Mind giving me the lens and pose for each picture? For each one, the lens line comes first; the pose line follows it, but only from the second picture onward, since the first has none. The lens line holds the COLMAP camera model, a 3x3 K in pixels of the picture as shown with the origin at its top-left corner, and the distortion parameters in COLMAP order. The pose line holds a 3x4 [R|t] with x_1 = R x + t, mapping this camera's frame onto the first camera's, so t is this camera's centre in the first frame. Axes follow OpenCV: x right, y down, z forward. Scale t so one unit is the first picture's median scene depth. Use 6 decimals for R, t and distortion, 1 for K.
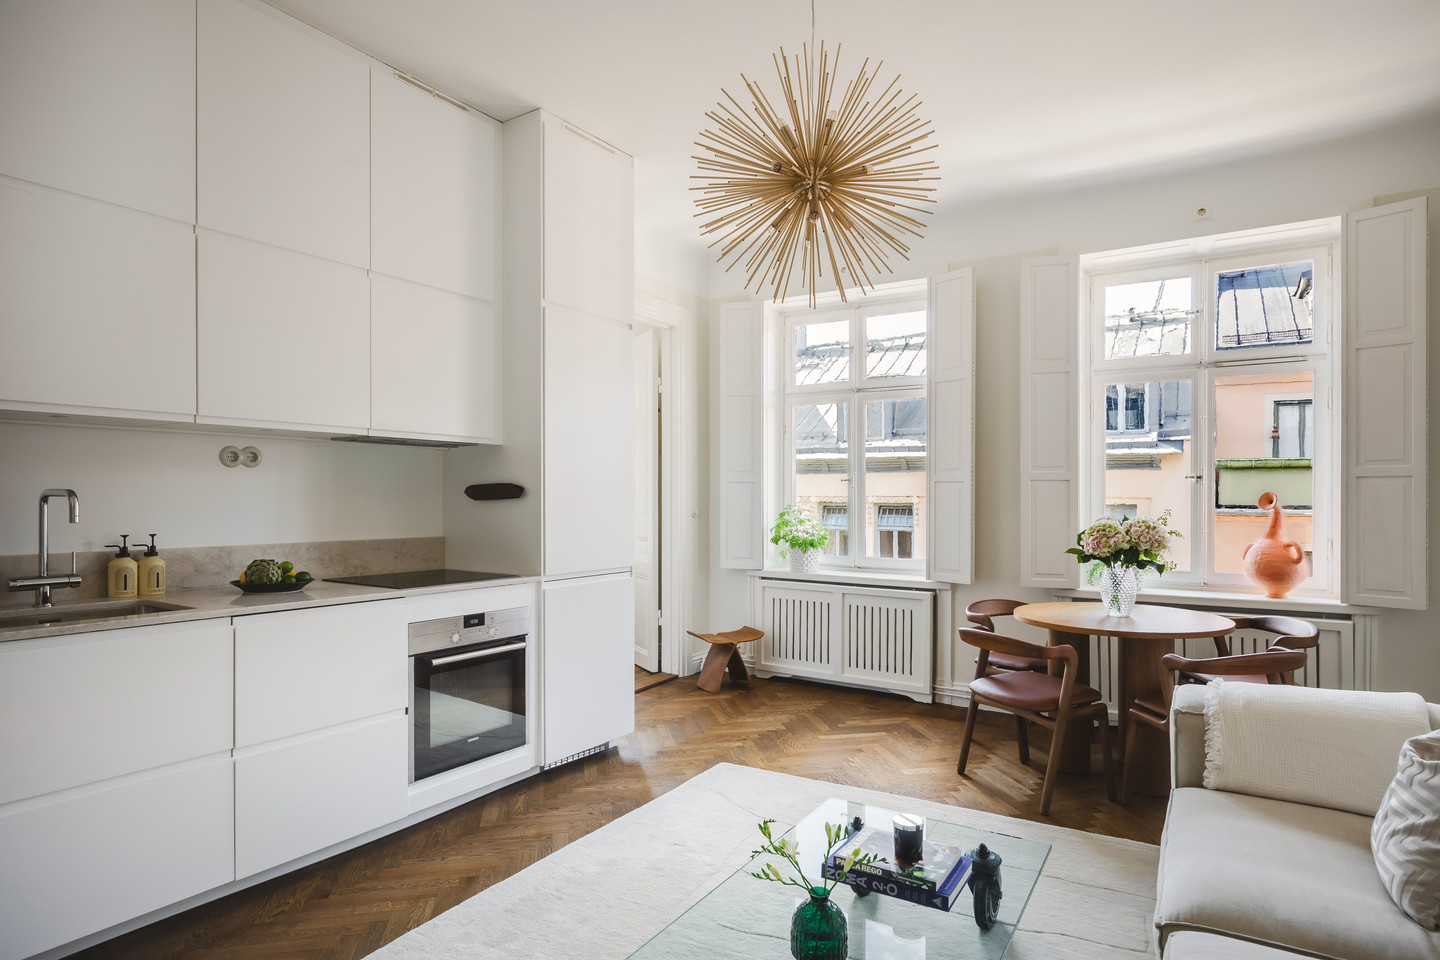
lens RADIAL K [[800.5, 0, 720.0], [0, 800.5, 480.0], [0, 0, 1]] dist [0.003772, 0.000578]
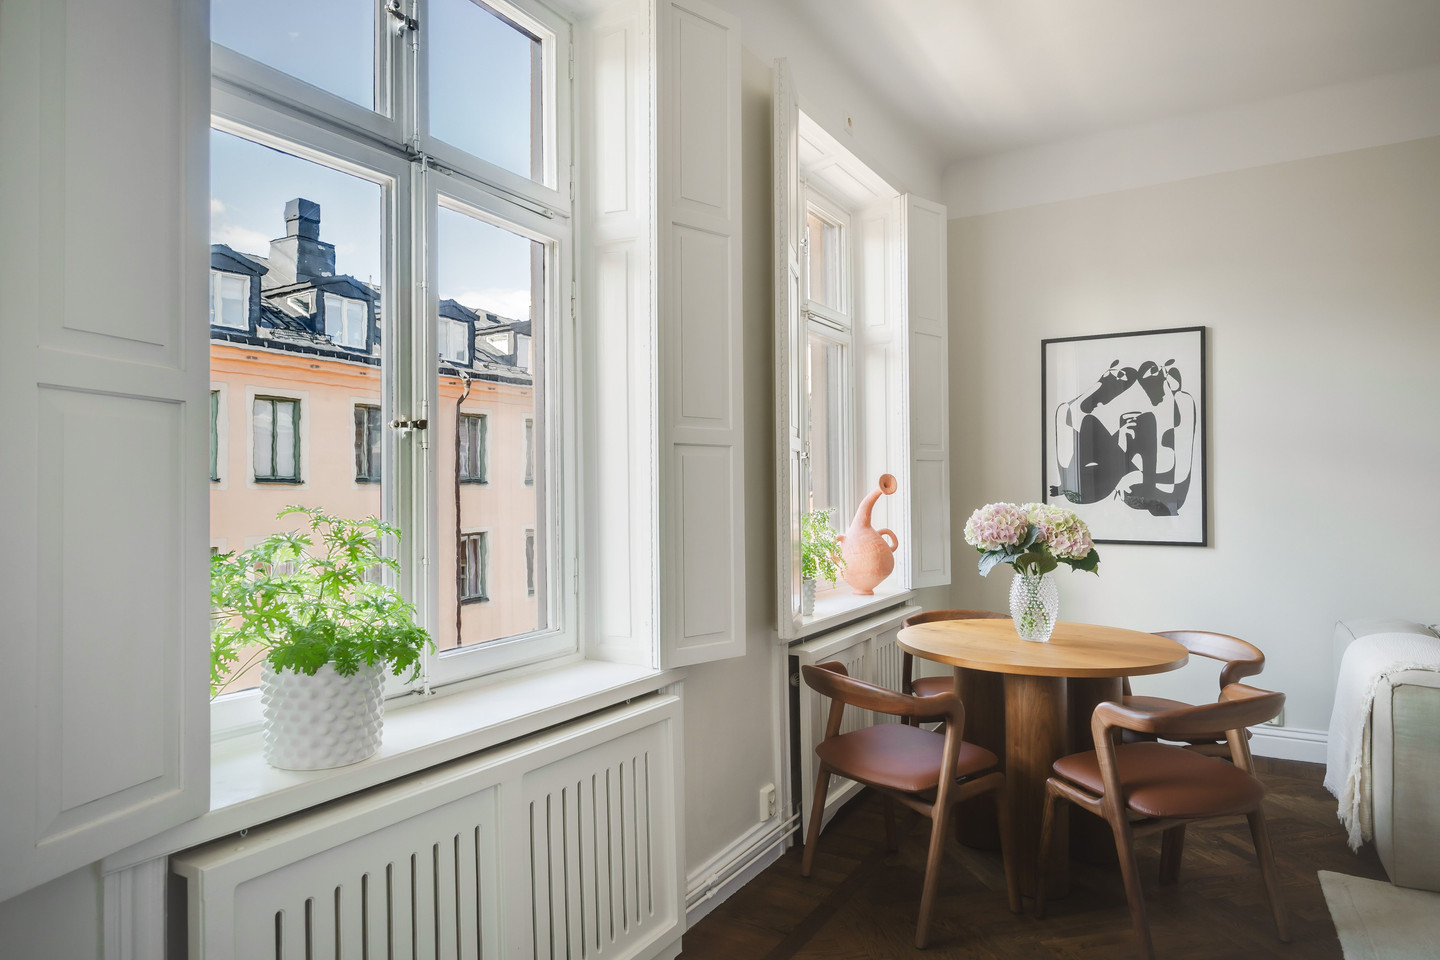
lens RADIAL K [[853.7, 0, 720.0], [0, 853.7, 480.0], [0, 0, 1]] dist [0.000010, -0.000309]
pose [[-0.025949, 0.005576, 0.999648, -0.224763], [-0.011600, 0.999915, -0.005879, 0.026501], [-0.999596, -0.011749, -0.025882, 1.080311]]
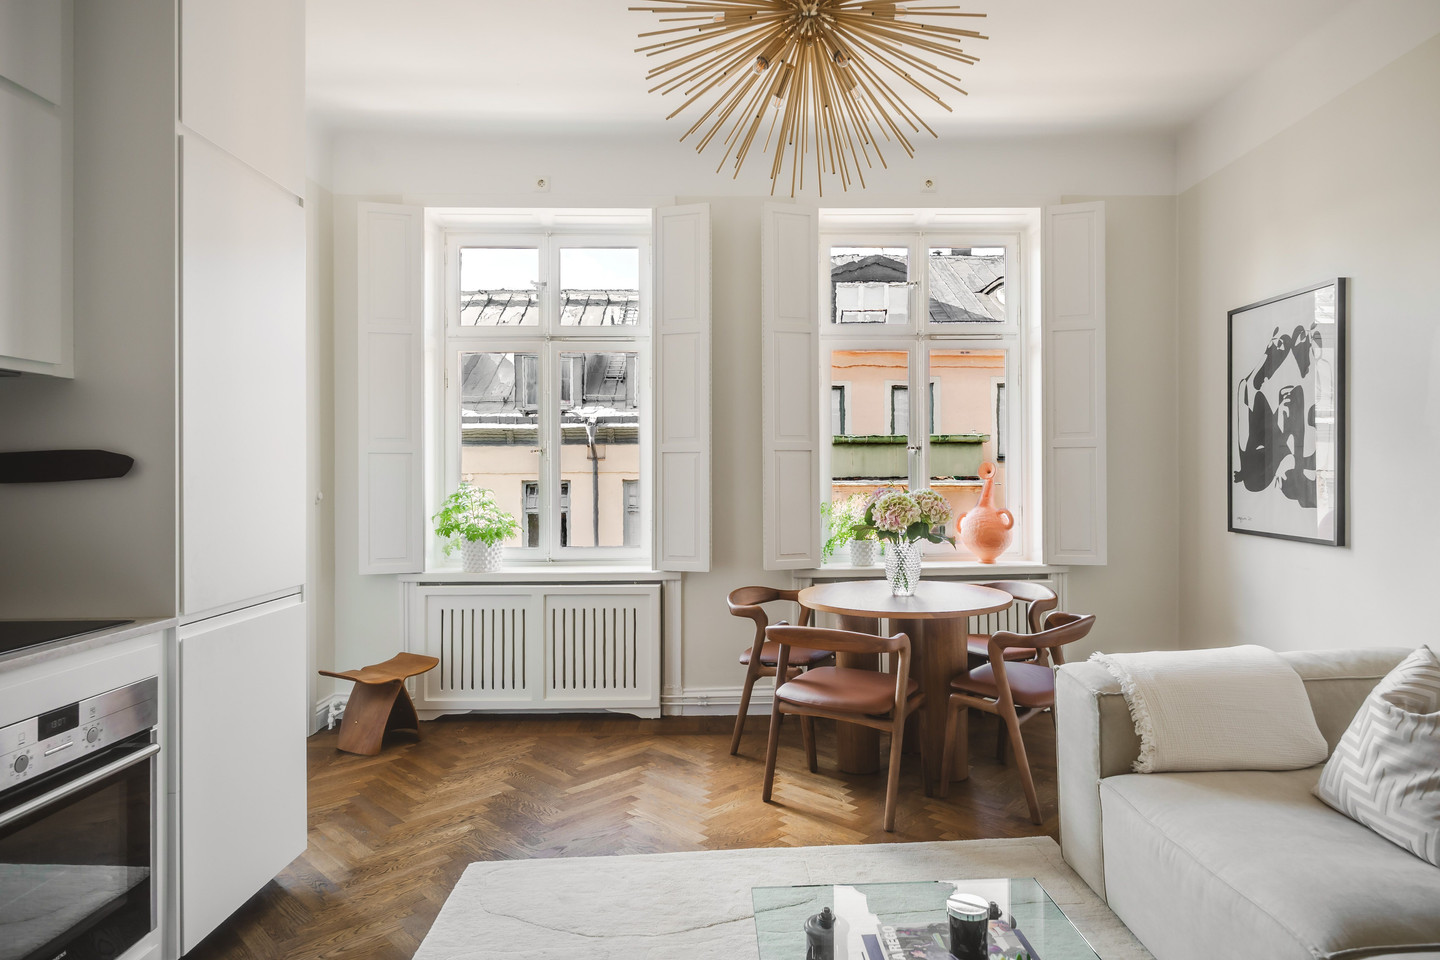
lens RADIAL K [[851.4, 0, 723.2], [0, 851.4, 451.9], [0, 0, 1]] dist [0.001716, -0.001284]
pose [[0.829946, 0.003142, 0.557835, -0.194328], [0.001349, 0.999970, -0.007638, 0.008972], [-0.557843, 0.007092, 0.829917, 0.244238]]
